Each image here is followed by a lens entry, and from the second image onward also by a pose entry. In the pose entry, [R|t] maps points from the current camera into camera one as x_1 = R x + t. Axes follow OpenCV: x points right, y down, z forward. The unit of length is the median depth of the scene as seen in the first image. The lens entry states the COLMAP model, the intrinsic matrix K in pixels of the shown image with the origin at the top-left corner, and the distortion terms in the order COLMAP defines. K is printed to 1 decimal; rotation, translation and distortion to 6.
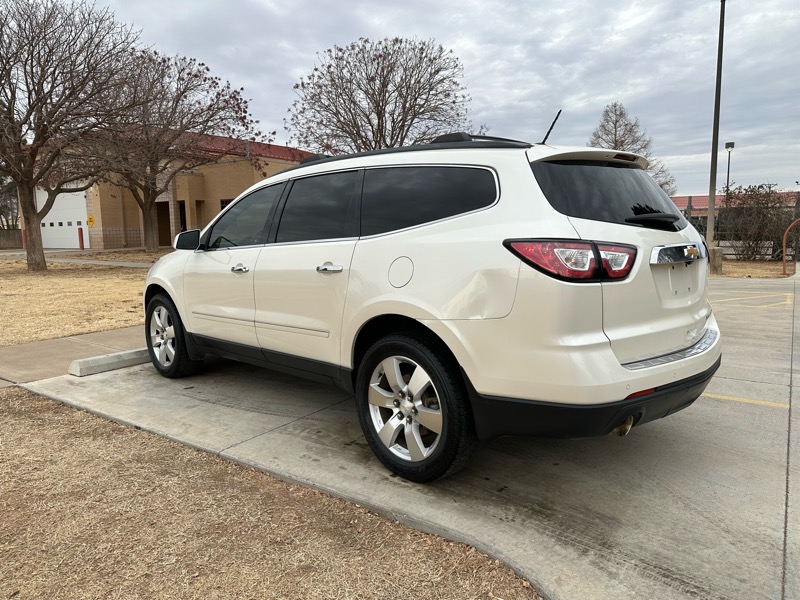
lens RADIAL K [[561.5, 0, 399.8], [0, 561.5, 298.3], [0, 0, 1]] dist [0.029091, -0.035090]
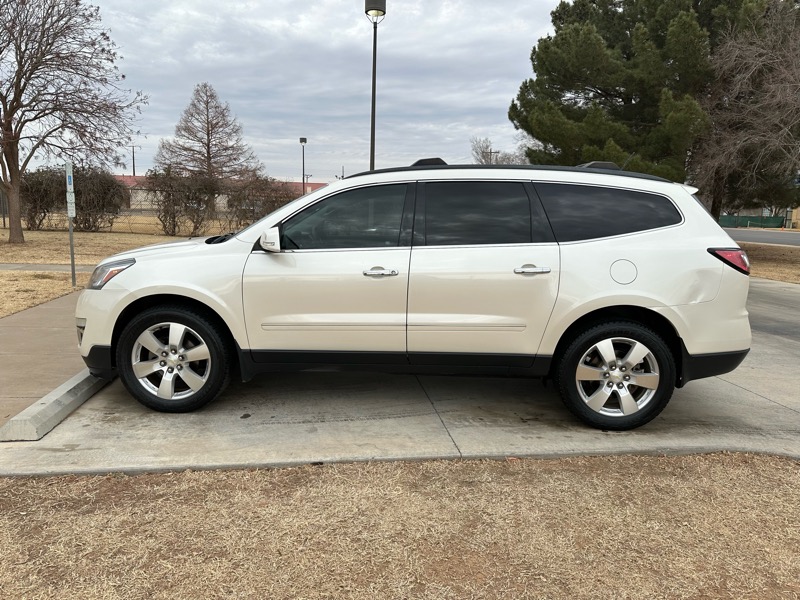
lens RADIAL K [[561.5, 0, 397.8], [0, 561.5, 296.6], [0, 0, 1]] dist [0.029091, -0.035090]
pose [[0.729502, -0.069665, 0.680422, -1.108389], [0.044909, 0.997531, 0.053984, -0.073415], [-0.682503, -0.008825, 0.730829, 0.352752]]
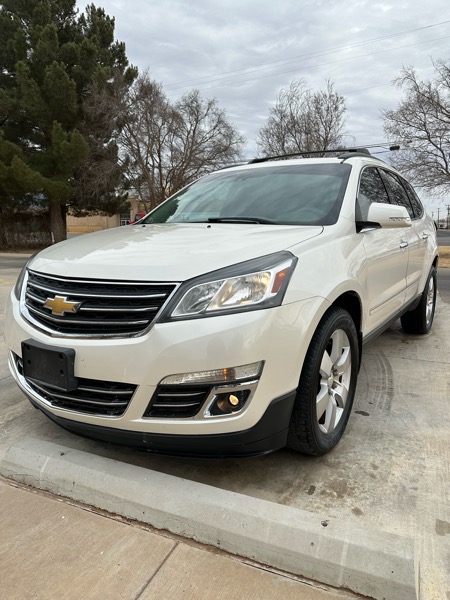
lens RADIAL K [[421.1, 0, 228.0], [0, 421.1, 305.4], [0, 0, 1]] dist [0.029091, -0.035090]
pose [[-0.204458, -0.161089, 0.965529, -1.257680], [0.121103, 0.974626, 0.188252, -0.161529], [-0.971355, 0.155418, -0.179762, 1.821734]]
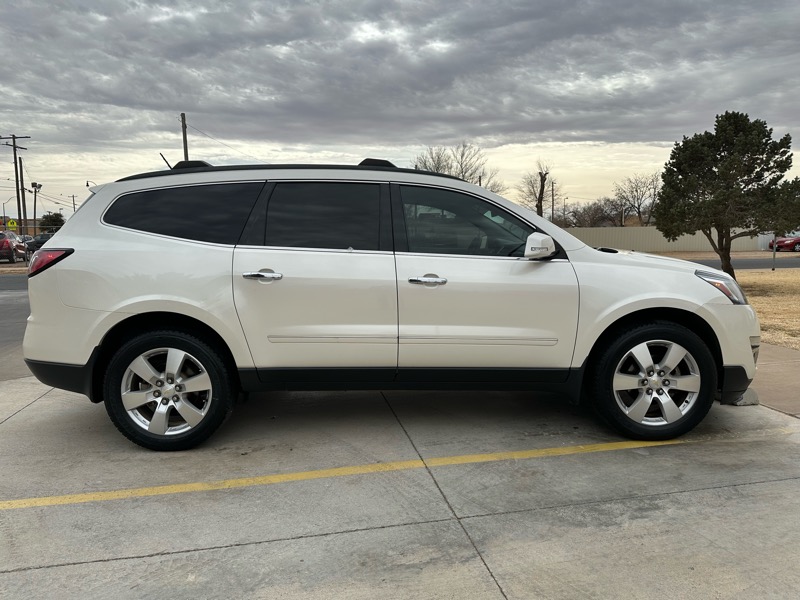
lens RADIAL K [[561.5, 0, 400.8], [0, 561.5, 312.8], [0, 0, 1]] dist [0.029091, -0.035090]
pose [[-0.685233, 0.125708, -0.717393, 0.859597], [-0.066031, 0.970213, 0.233081, -0.301341], [0.725324, 0.207085, -0.656521, 2.287653]]
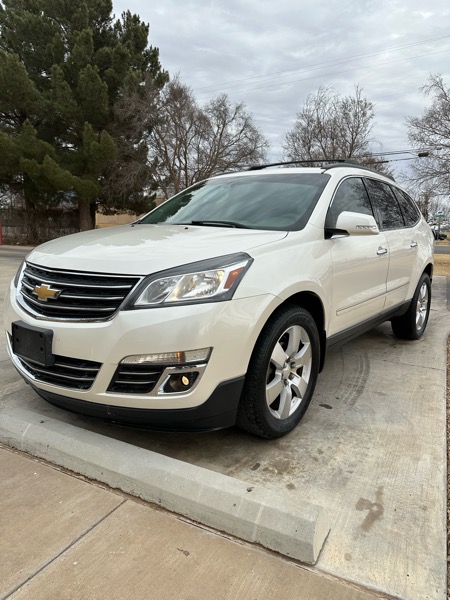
lens RADIAL K [[421.1, 0, 227.8], [0, 421.1, 302.5], [0, 0, 1]] dist [0.029091, -0.035090]
pose [[-0.139285, -0.158195, 0.977535, -1.349840], [0.089692, 0.981084, 0.171549, -0.153520], [-0.986182, 0.111571, -0.122462, 1.738590]]
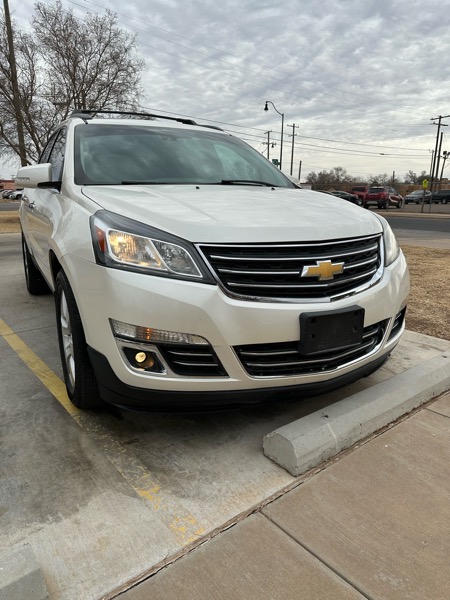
lens RADIAL K [[421.1, 0, 226.5], [0, 421.1, 302.5], [0, 0, 1]] dist [0.029091, -0.035090]
pose [[-0.960185, -0.056339, 0.273624, -0.678150], [0.047028, 0.932879, 0.357105, -0.248613], [-0.275377, 0.355755, -0.893088, 2.503644]]
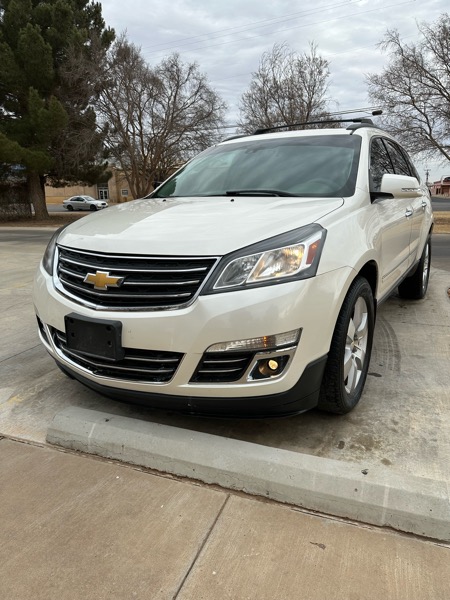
lens RADIAL K [[421.1, 0, 225.3], [0, 421.1, 298.6], [0, 0, 1]] dist [0.029091, -0.035090]
pose [[-0.244356, -0.210191, 0.946631, -1.270926], [0.134916, 0.959360, 0.247843, -0.180776], [-0.960254, 0.188278, -0.206067, 1.901425]]
